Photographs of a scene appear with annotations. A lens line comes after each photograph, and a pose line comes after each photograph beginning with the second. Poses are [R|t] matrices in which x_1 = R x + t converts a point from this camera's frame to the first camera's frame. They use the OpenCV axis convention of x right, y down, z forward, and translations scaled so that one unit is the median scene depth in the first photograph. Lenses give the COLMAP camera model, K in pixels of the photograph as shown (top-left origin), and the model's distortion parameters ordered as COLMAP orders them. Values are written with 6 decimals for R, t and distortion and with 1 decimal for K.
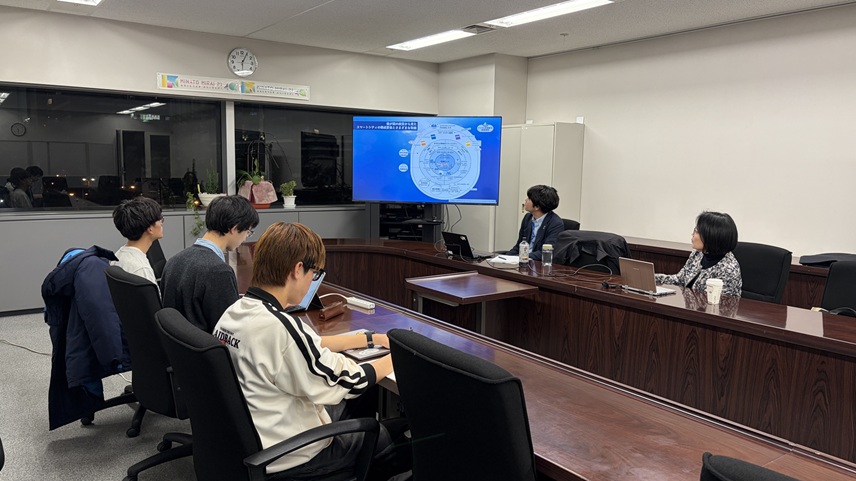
lens RADIAL K [[659.2, 0, 421.7], [0, 659.2, 243.2], [0, 0, 1]] dist [0.004890, -0.009435]
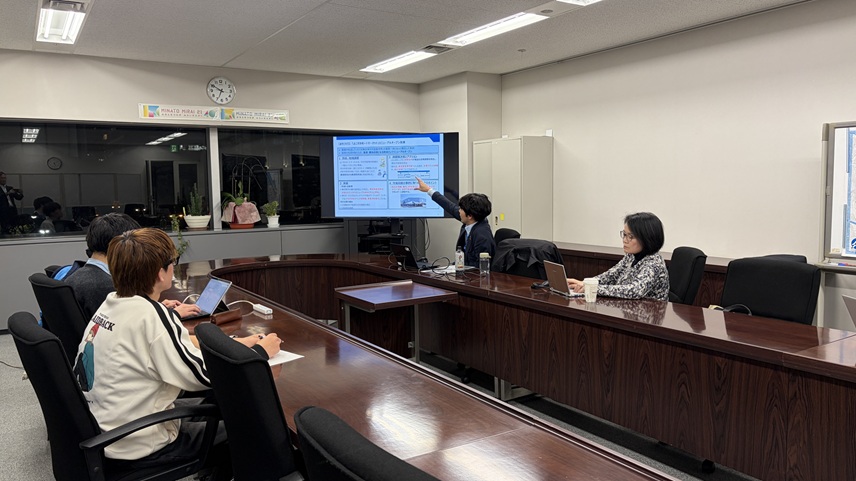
lens RADIAL K [[659.2, 0, 436.2], [0, 659.2, 239.6], [0, 0, 1]] dist [0.004890, -0.009435]
pose [[0.997779, -0.028314, -0.060293, 0.139169], [0.026019, 0.998919, -0.038508, 0.014858], [0.061318, 0.036854, 0.997438, -0.025166]]
